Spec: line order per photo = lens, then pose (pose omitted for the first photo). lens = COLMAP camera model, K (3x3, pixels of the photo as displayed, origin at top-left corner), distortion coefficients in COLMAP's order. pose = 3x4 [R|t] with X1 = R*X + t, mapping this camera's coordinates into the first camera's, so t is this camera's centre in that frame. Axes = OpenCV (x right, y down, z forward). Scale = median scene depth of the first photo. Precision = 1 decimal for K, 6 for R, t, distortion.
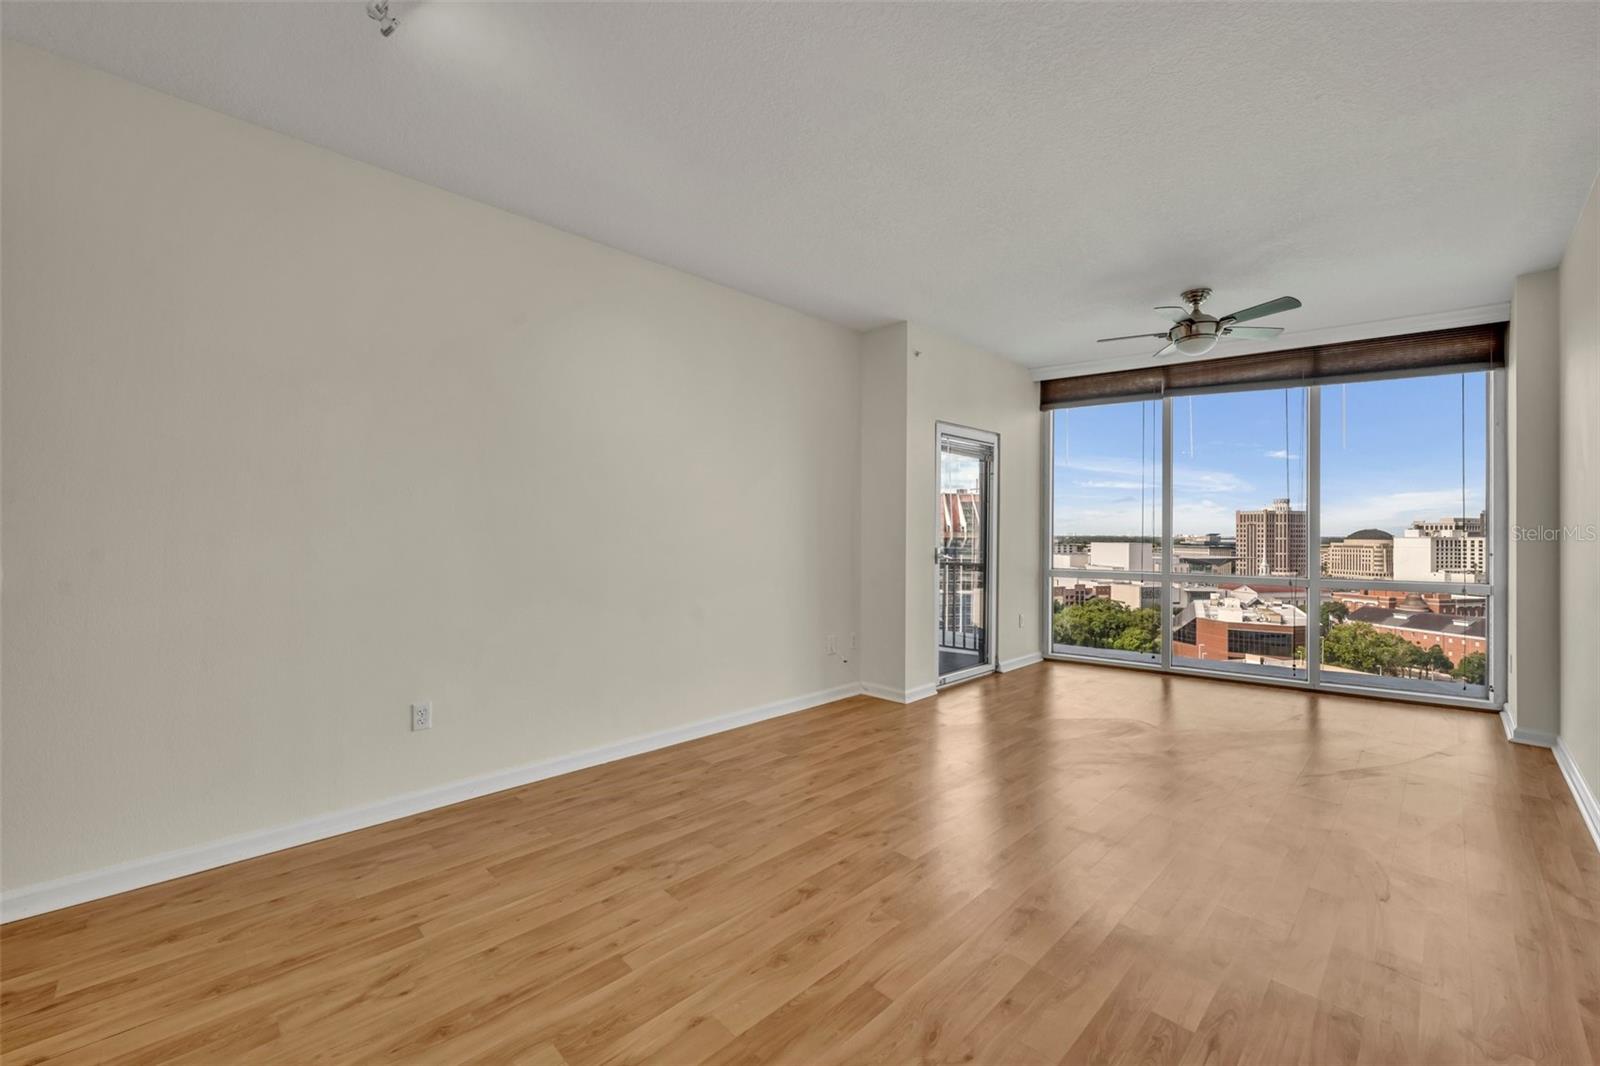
lens RADIAL K [[641.7, 0, 802.1], [0, 641.7, 530.3], [0, 0, 1]] dist [-0.003114, 0.001053]
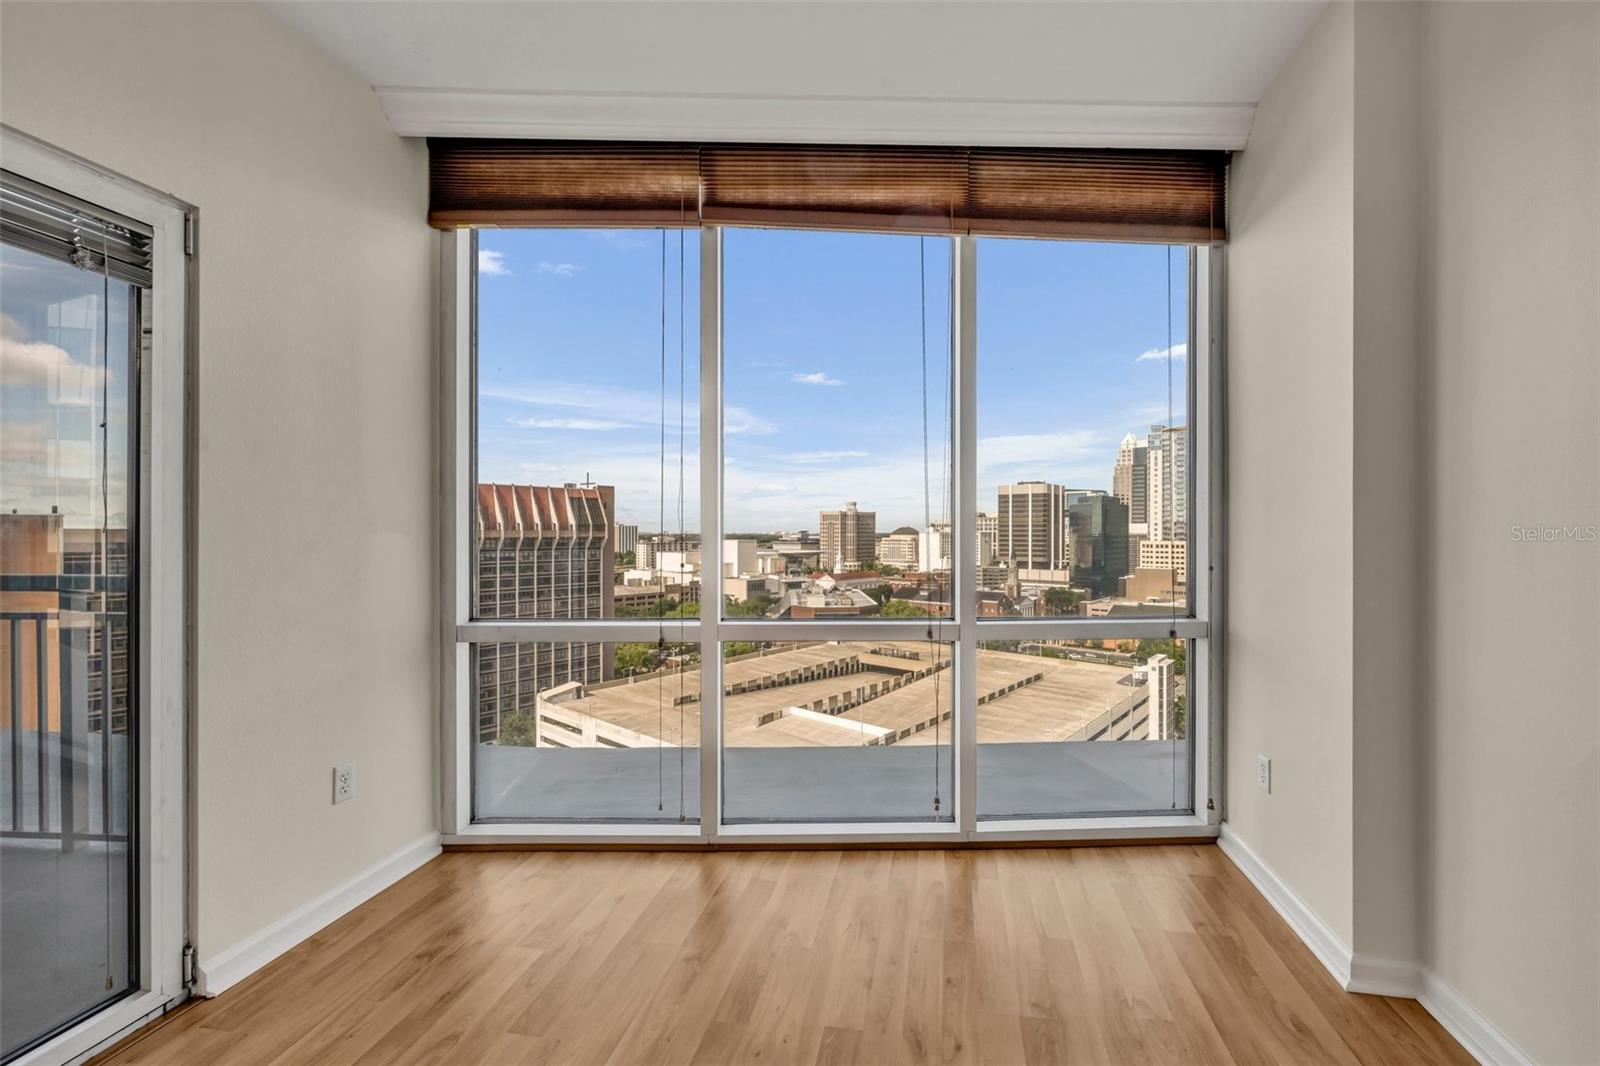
lens RADIAL K [[641.7, 0, 846.5], [0, 641.7, 536.8], [0, 0, 1]] dist [-0.003114, 0.001053]
pose [[0.803907, -0.011053, 0.594652, 0.484016], [0.003468, 0.999897, 0.013898, 0.002719], [-0.594745, -0.009110, 0.803863, 0.747014]]
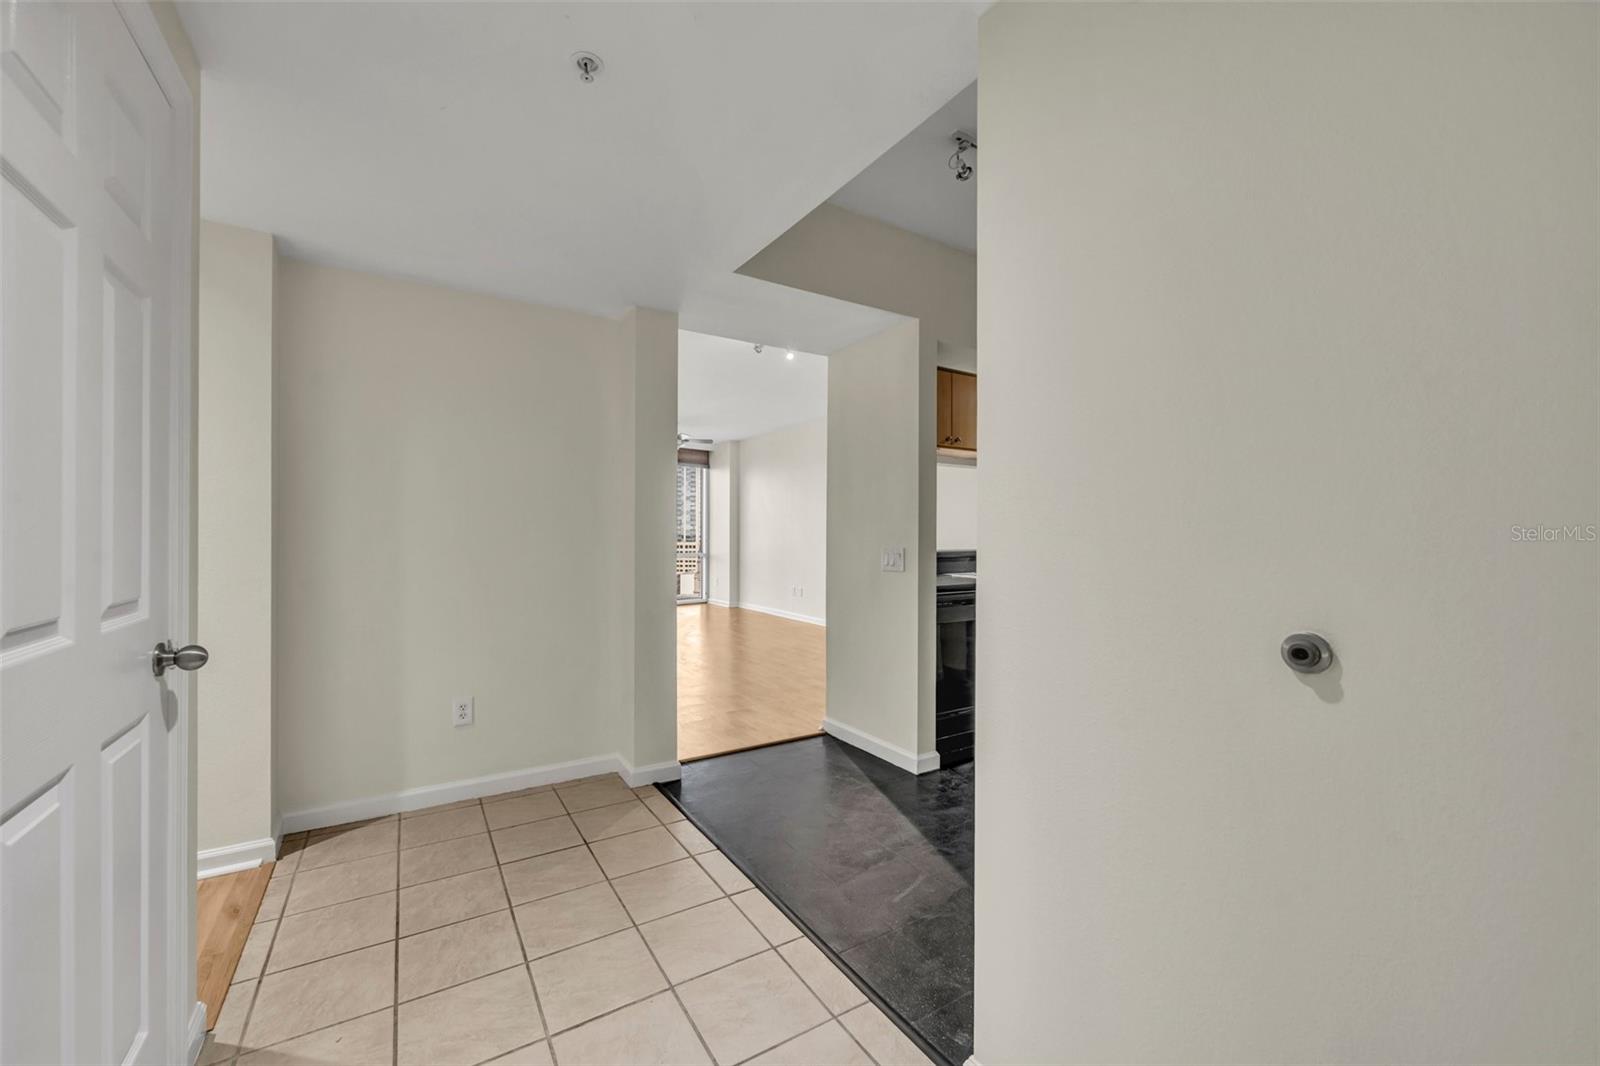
lens RADIAL K [[641.7, 0, 794.5], [0, 641.7, 530.9], [0, 0, 1]] dist [-0.003114, 0.001053]
pose [[0.214370, -0.000427, 0.976752, -1.366019], [-0.004960, 0.999987, 0.001526, -0.007089], [-0.976740, -0.005172, 0.214365, 0.110696]]
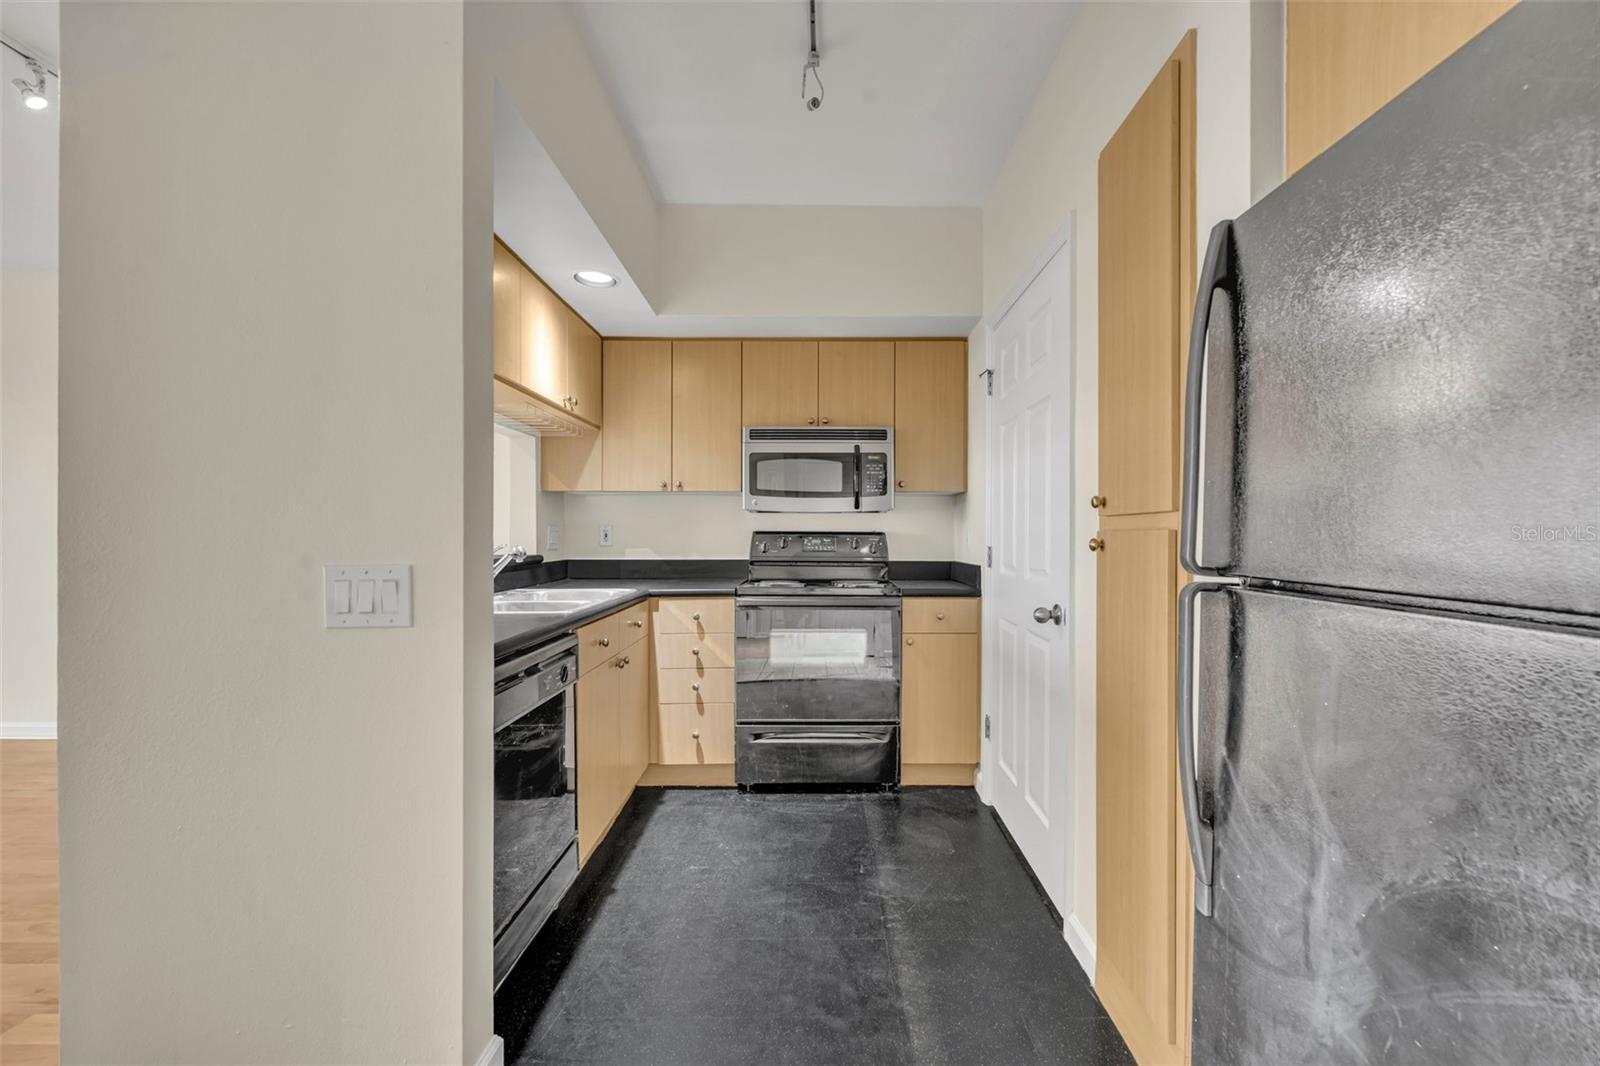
lens RADIAL K [[641.7, 0, 817.5], [0, 641.7, 539.8], [0, 0, 1]] dist [-0.003114, 0.001053]
pose [[-0.717746, -0.011762, 0.696206, -0.912178], [-0.008504, 0.999931, 0.008126, -0.001578], [-0.696254, -0.000088, -0.717796, 0.231027]]
